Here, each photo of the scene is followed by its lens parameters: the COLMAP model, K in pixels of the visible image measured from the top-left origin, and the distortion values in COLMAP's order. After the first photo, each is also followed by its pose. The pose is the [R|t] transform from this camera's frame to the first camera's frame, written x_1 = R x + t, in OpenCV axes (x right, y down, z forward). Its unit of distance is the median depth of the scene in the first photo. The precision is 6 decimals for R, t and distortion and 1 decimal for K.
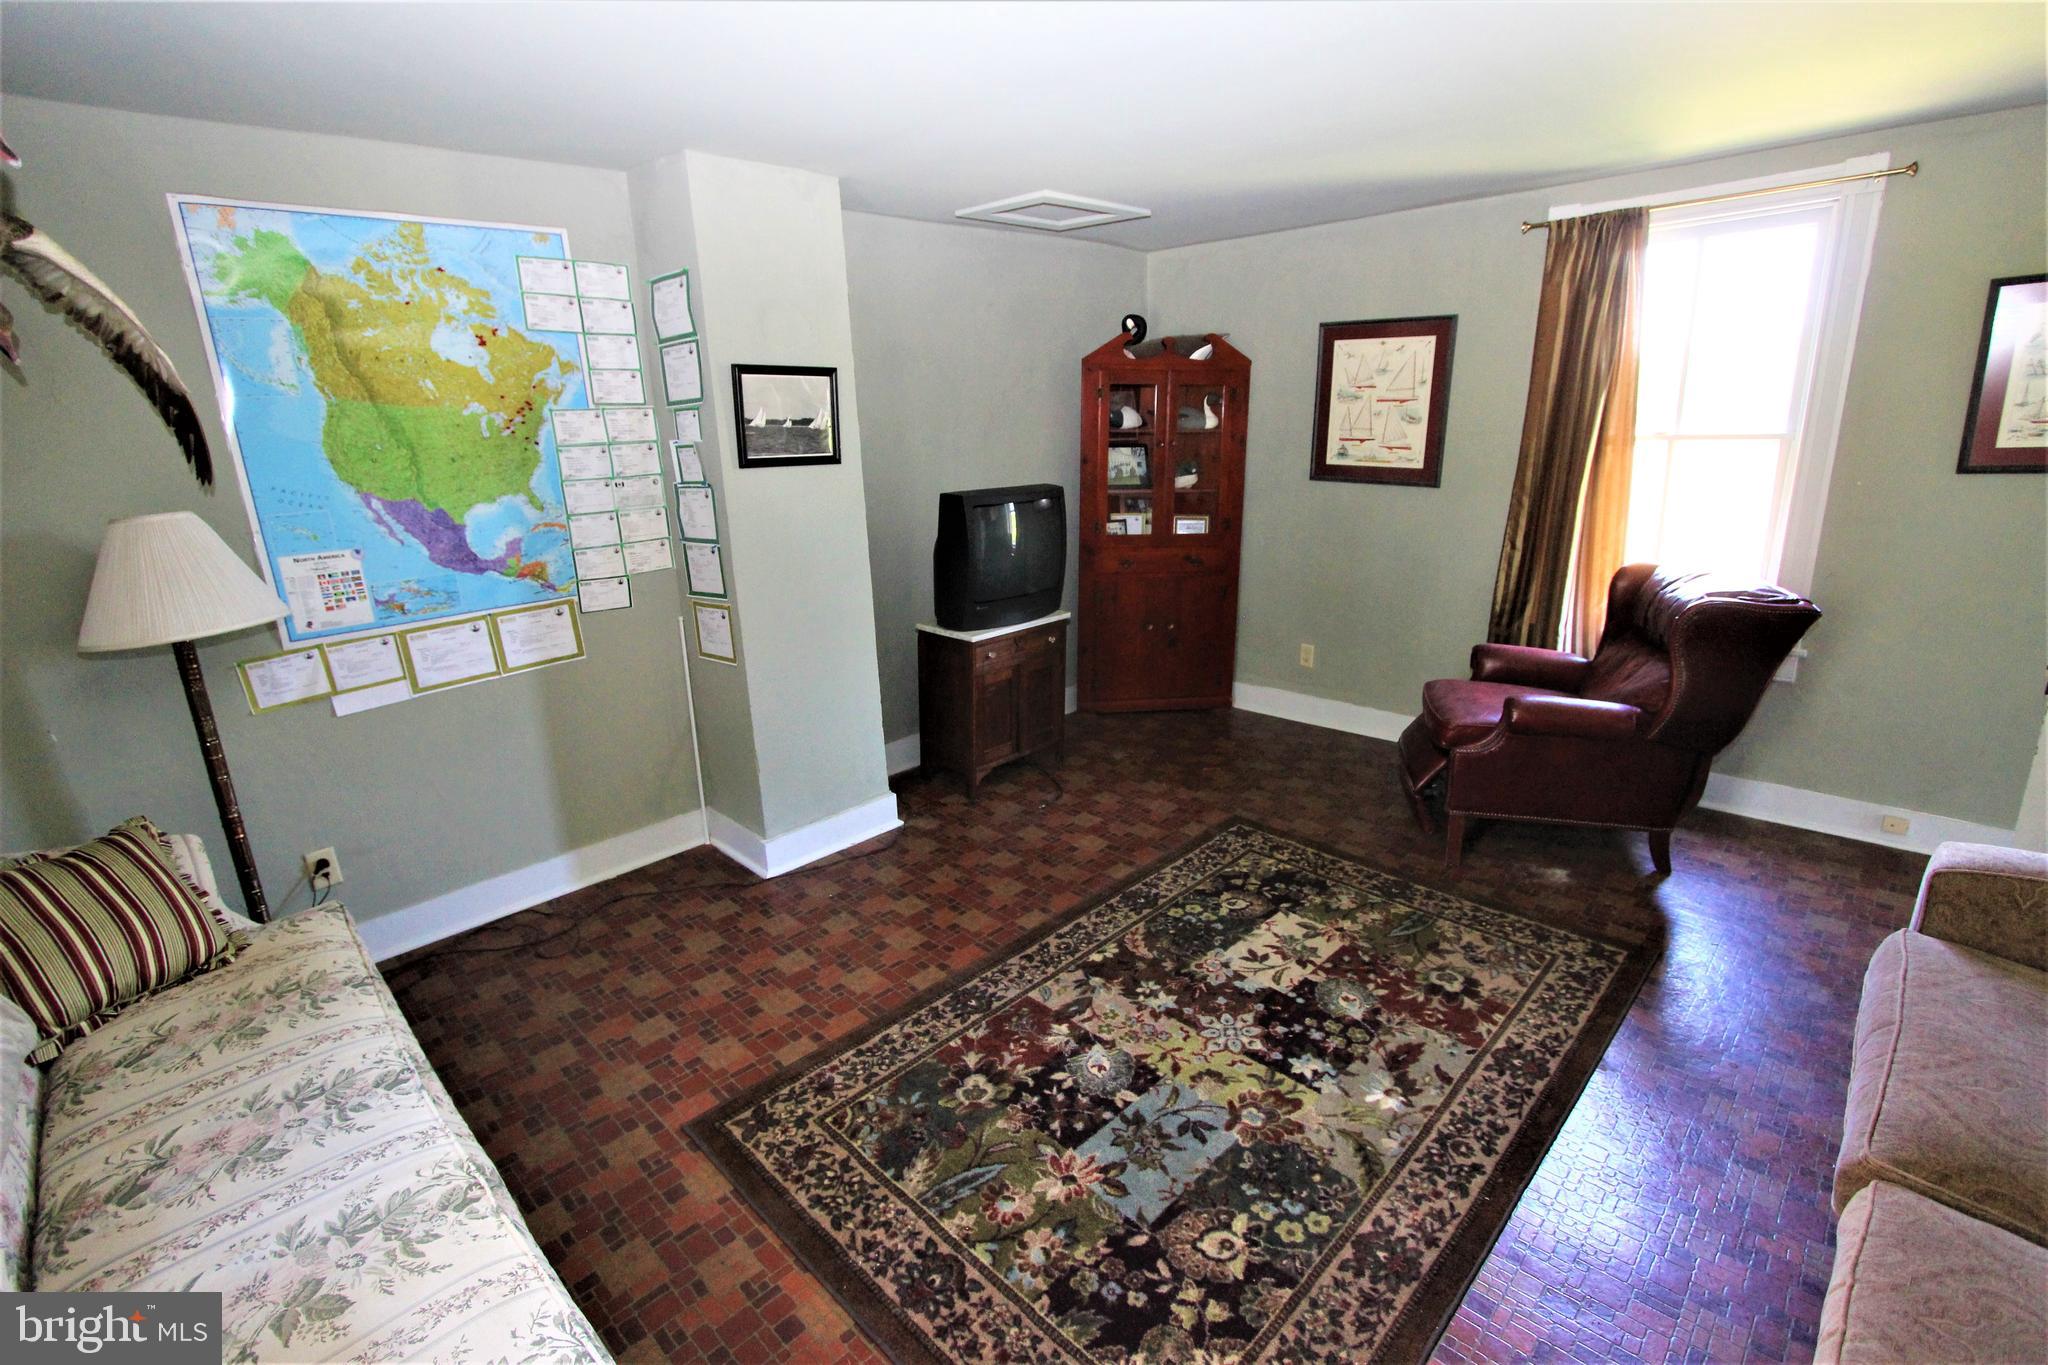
lens RADIAL K [[939.5, 0, 1024.0], [0, 939.5, 682.5], [0, 0, 1]] dist [-0.020604, -0.000404]
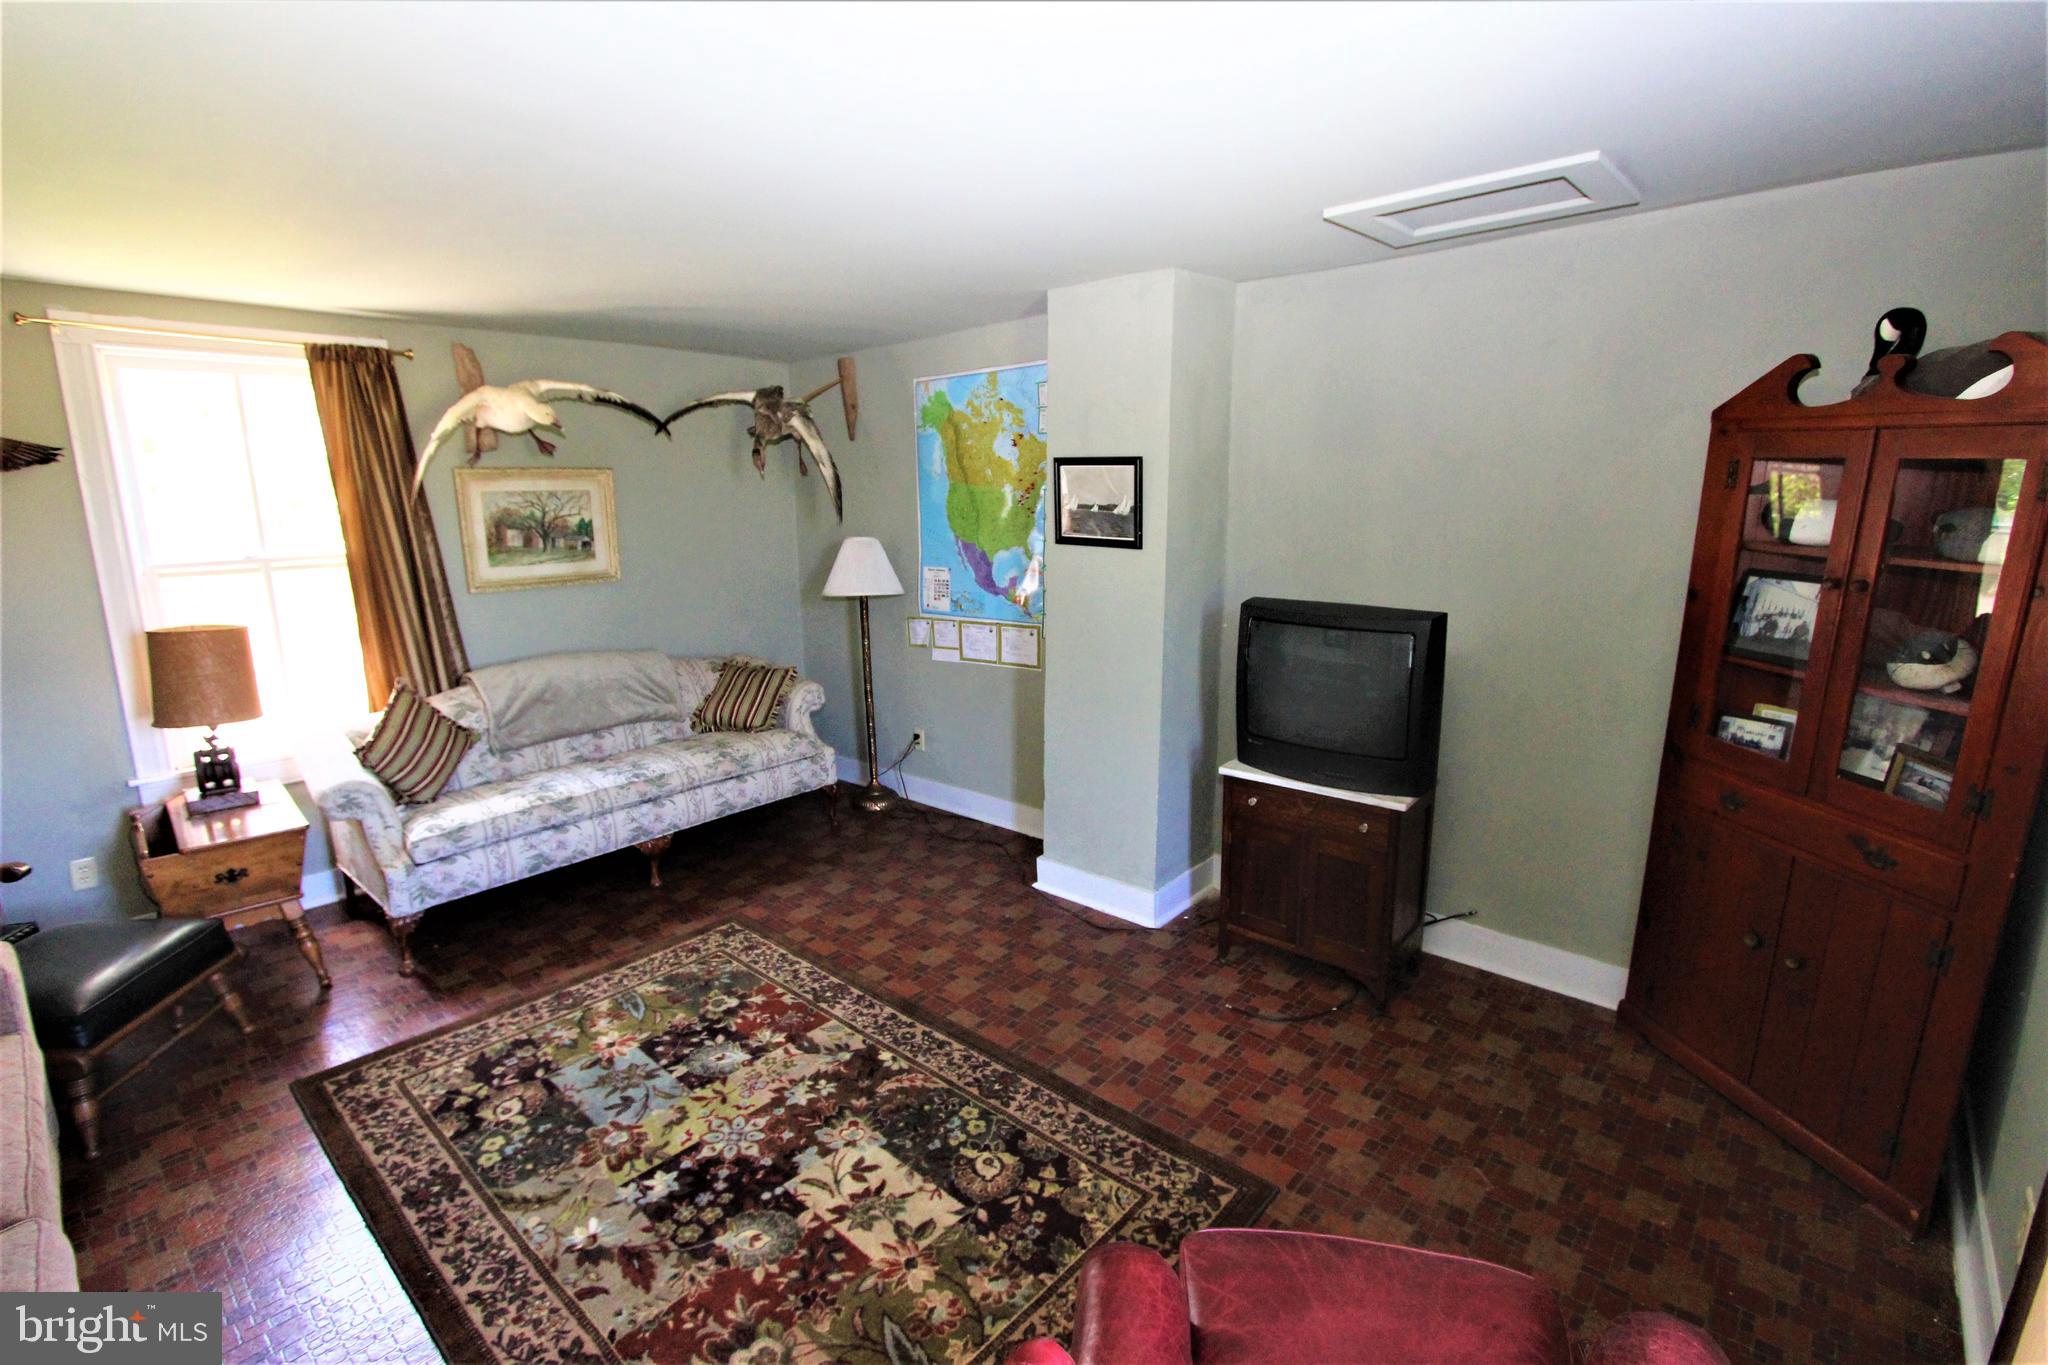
lens RADIAL K [[939.5, 0, 1024.0], [0, 939.5, 682.5], [0, 0, 1]] dist [-0.020604, -0.000404]
pose [[0.054347, 0.232994, -0.970958, 1.009650], [-0.260763, 0.941964, 0.211441, -0.345673], [0.963872, 0.241698, 0.111949, 0.989666]]
